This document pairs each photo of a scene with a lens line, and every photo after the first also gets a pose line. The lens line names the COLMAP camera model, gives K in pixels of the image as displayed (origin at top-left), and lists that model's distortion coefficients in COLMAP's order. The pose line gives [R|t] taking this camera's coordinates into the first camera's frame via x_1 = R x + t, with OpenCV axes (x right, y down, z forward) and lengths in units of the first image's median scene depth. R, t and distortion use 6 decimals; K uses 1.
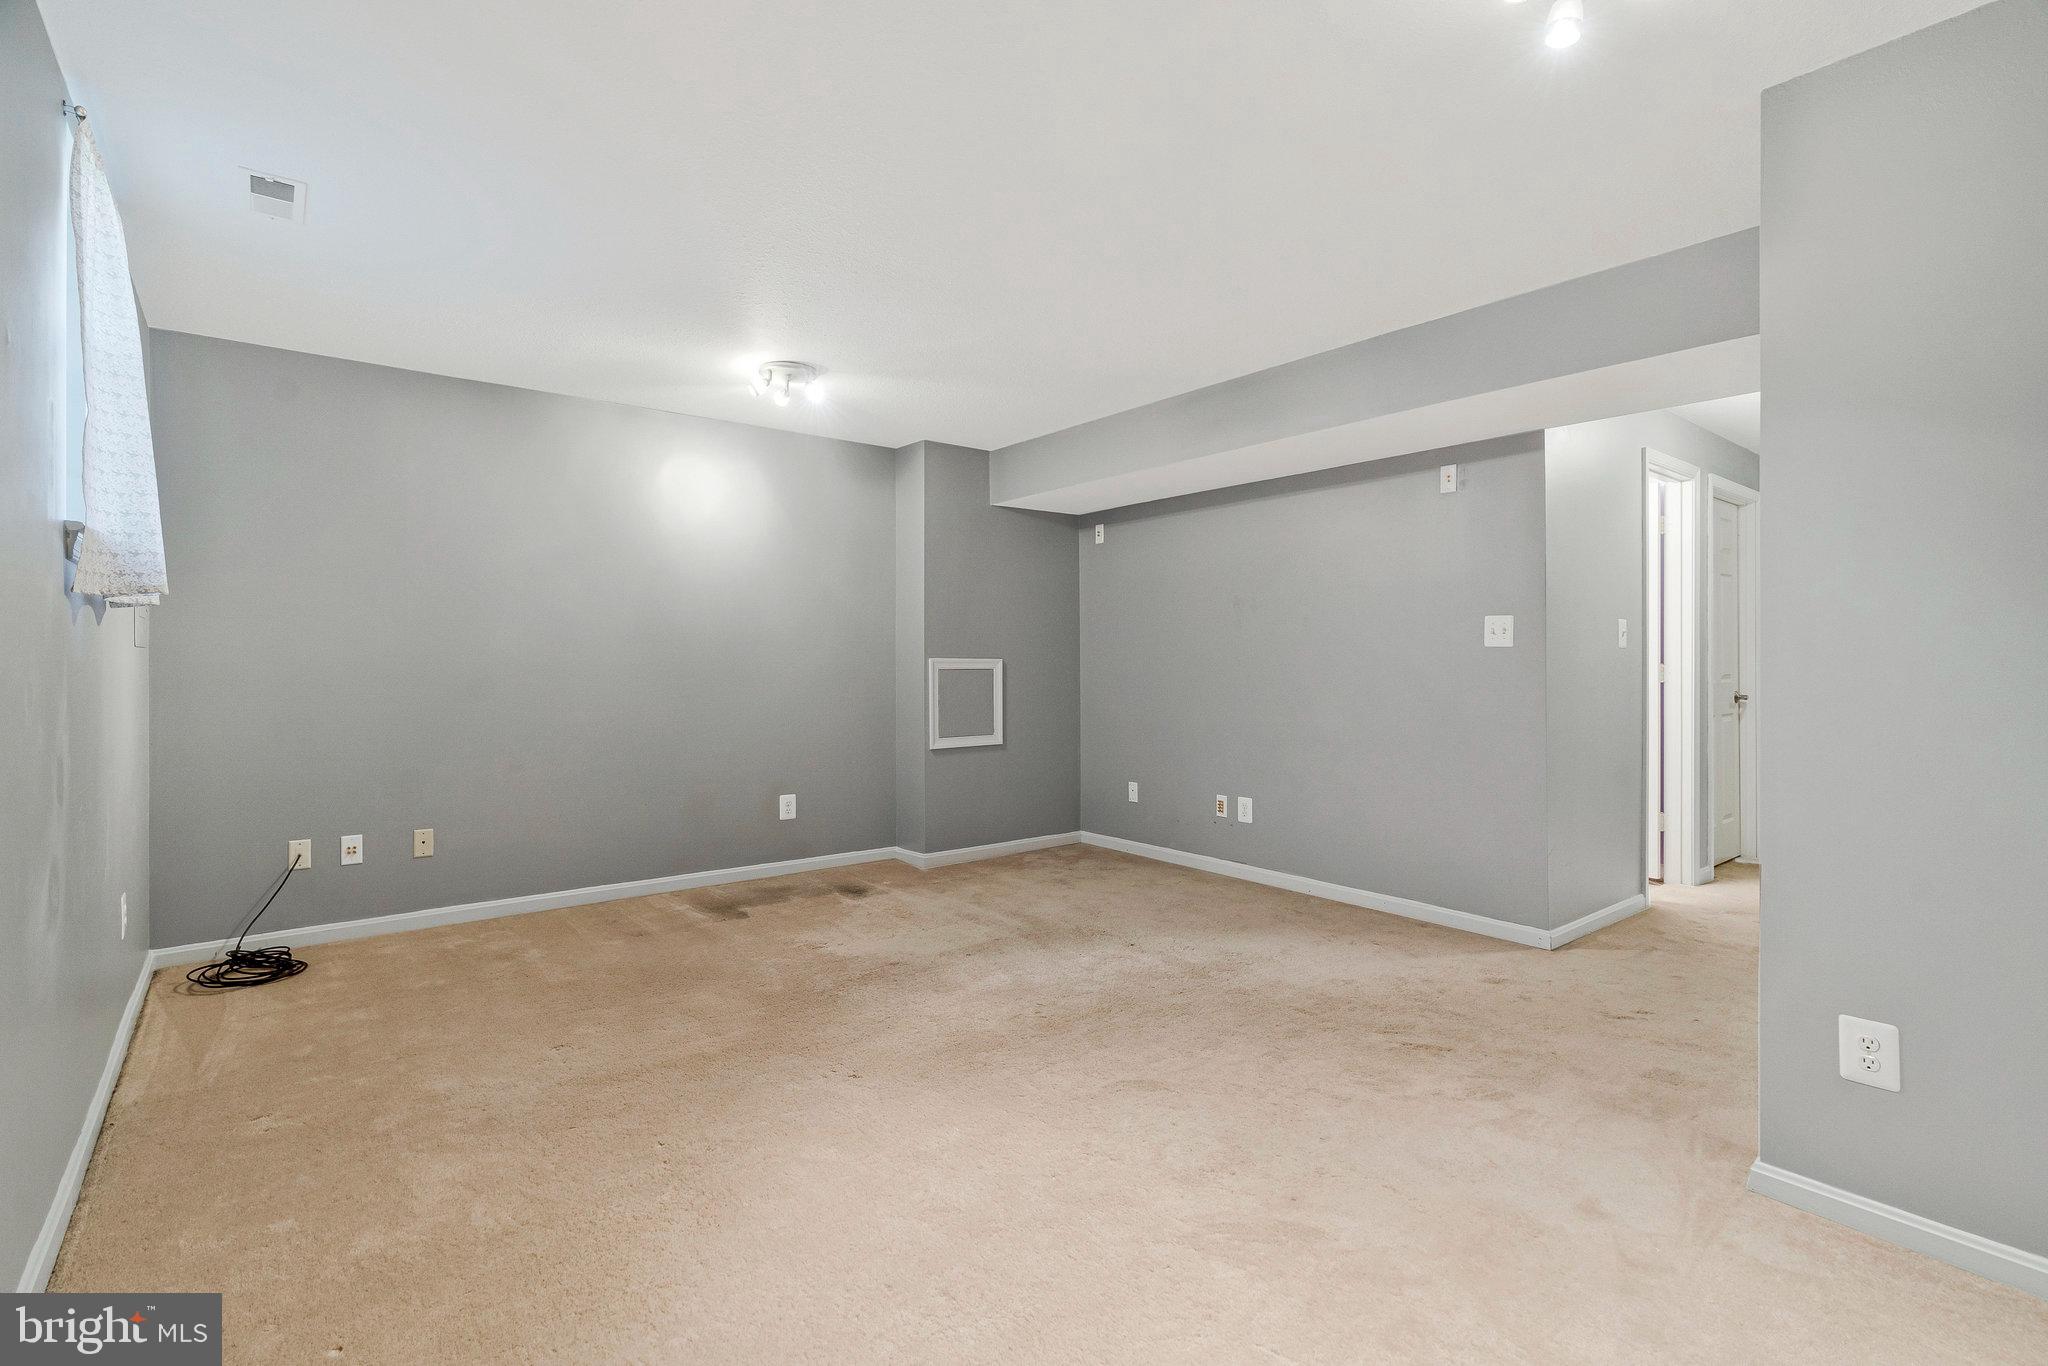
lens RADIAL K [[951.1, 0, 1026.4], [0, 951.1, 666.3], [0, 0, 1]] dist [-0.000047, 0.000609]
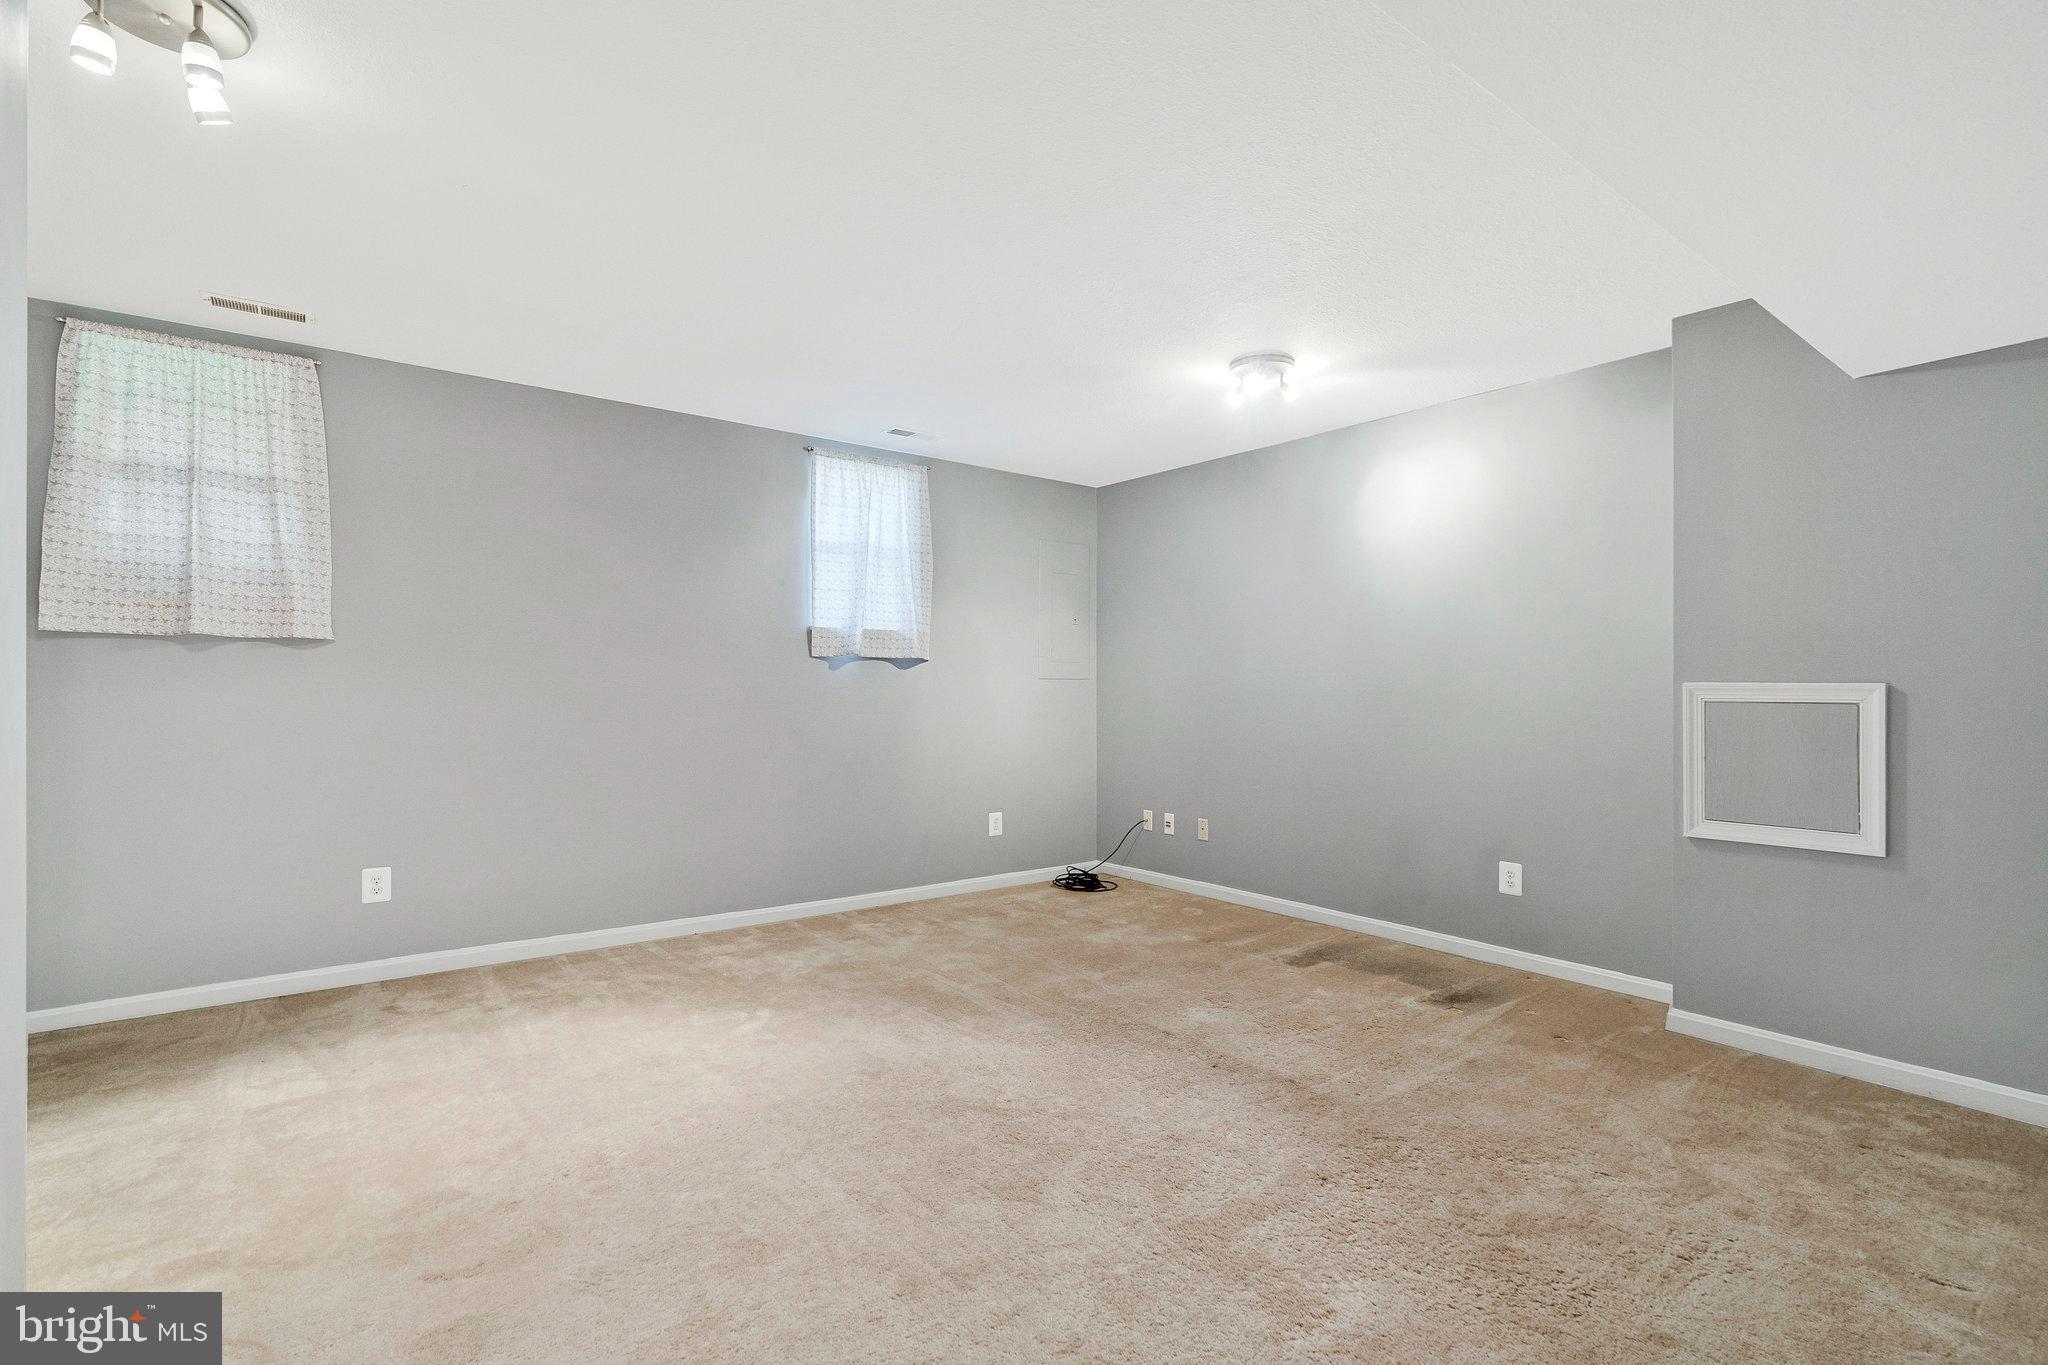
lens RADIAL K [[951.1, 0, 1020.6], [0, 951.1, 686.7], [0, 0, 1]] dist [-0.000047, 0.000609]
pose [[-0.055233, 0.002838, -0.998469, 0.678554], [0.009459, 0.999953, 0.002319, -0.014871], [0.998429, -0.009317, -0.055258, 0.823601]]
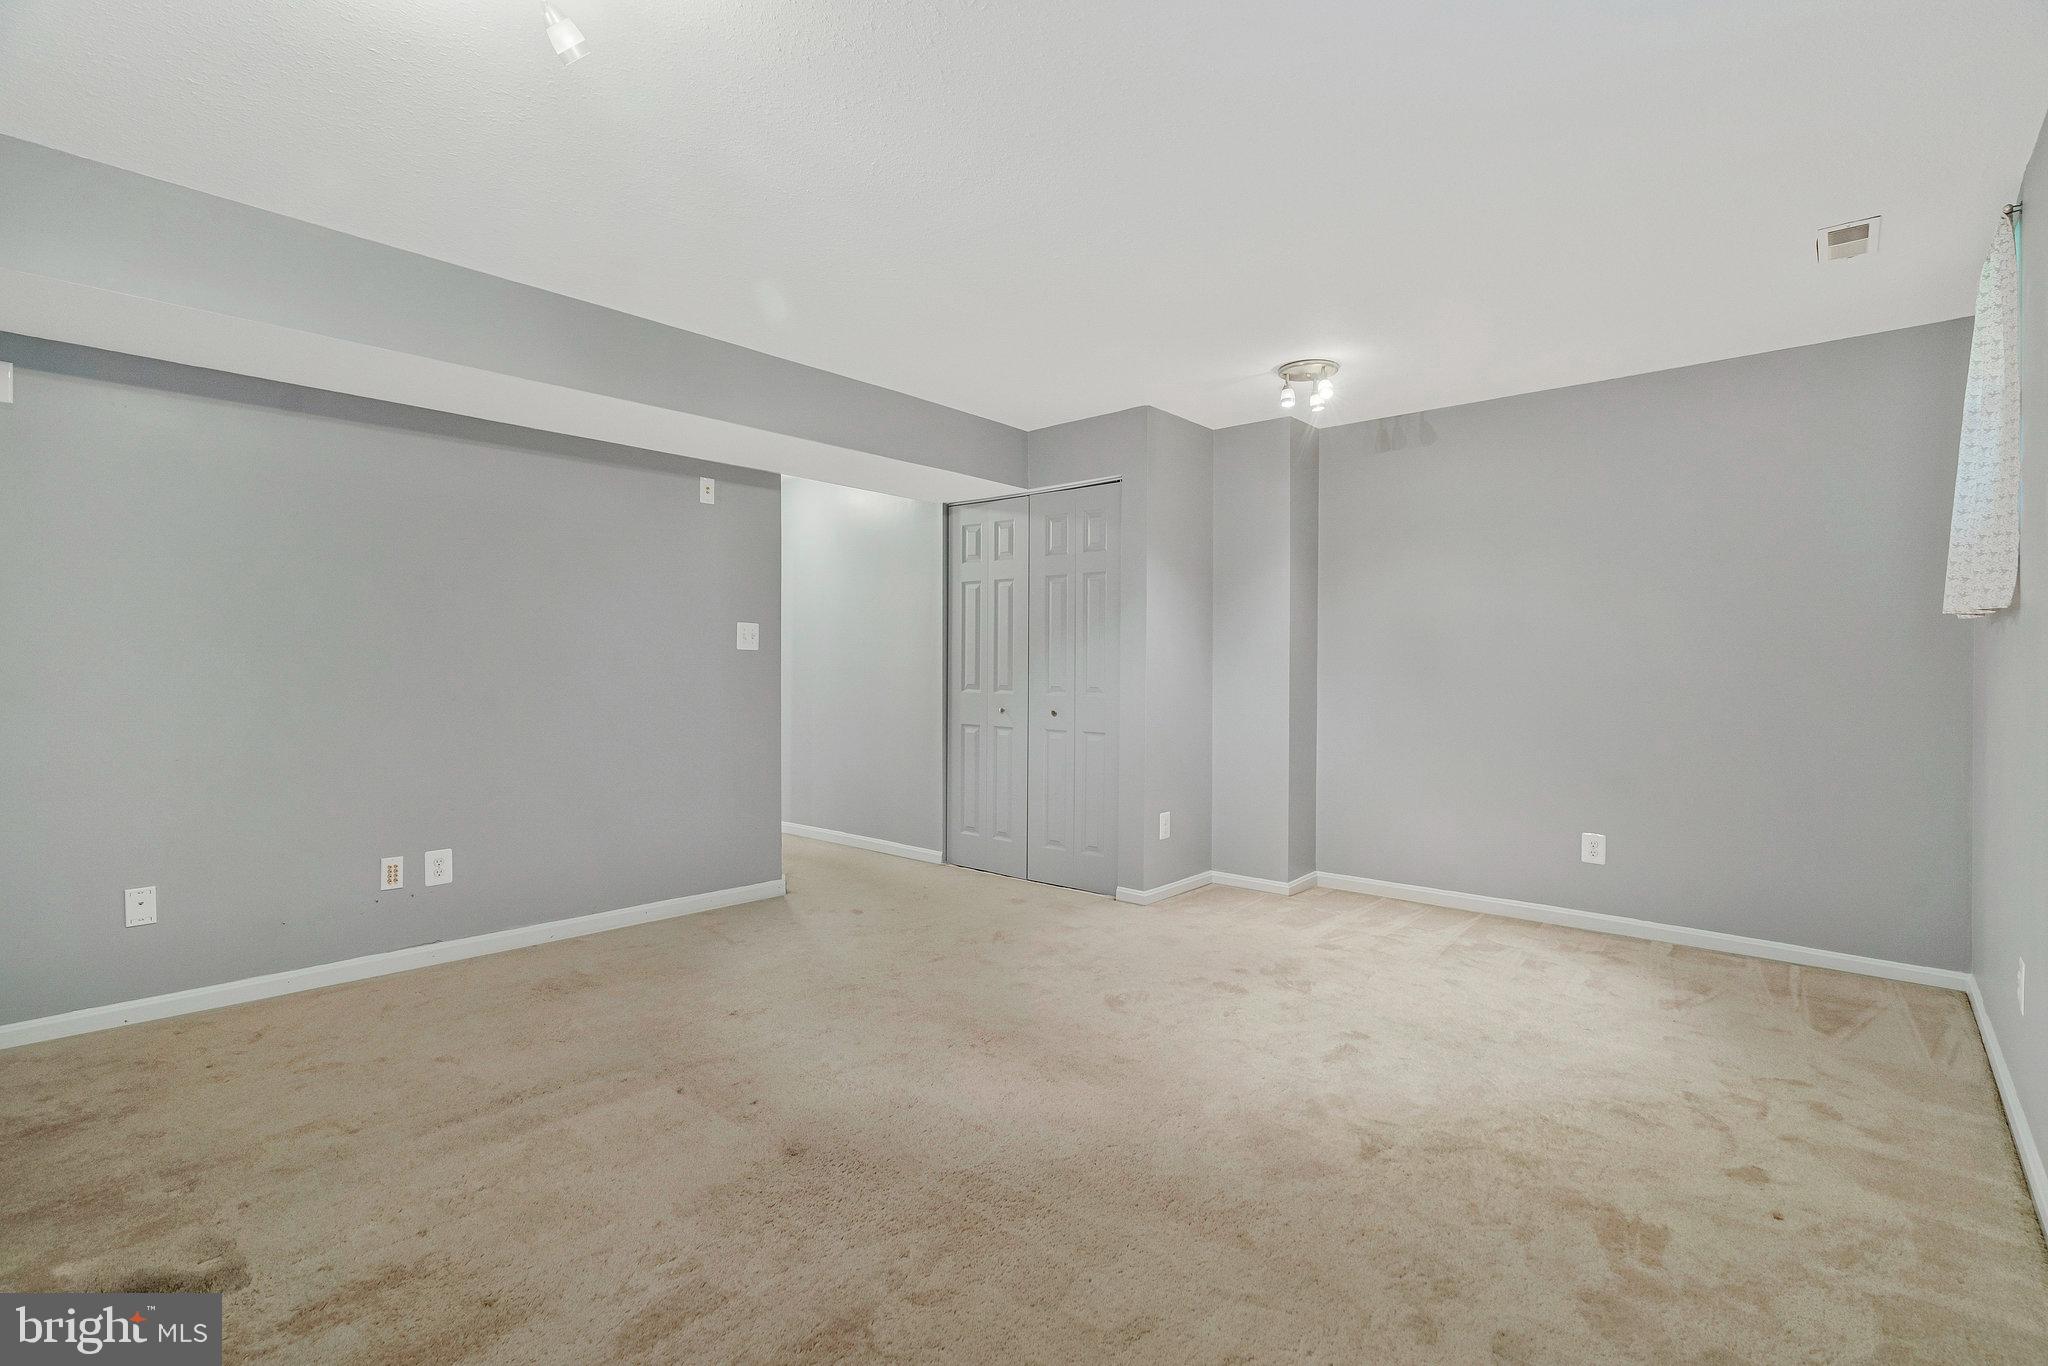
lens RADIAL K [[951.1, 0, 1028.0], [0, 951.1, 688.3], [0, 0, 1]] dist [-0.000047, 0.000609]
pose [[-0.194652, -0.022086, 0.980624, -0.680068], [-0.000863, 0.999750, 0.022346, 0.000079], [-0.980872, 0.003503, -0.194622, 0.861932]]
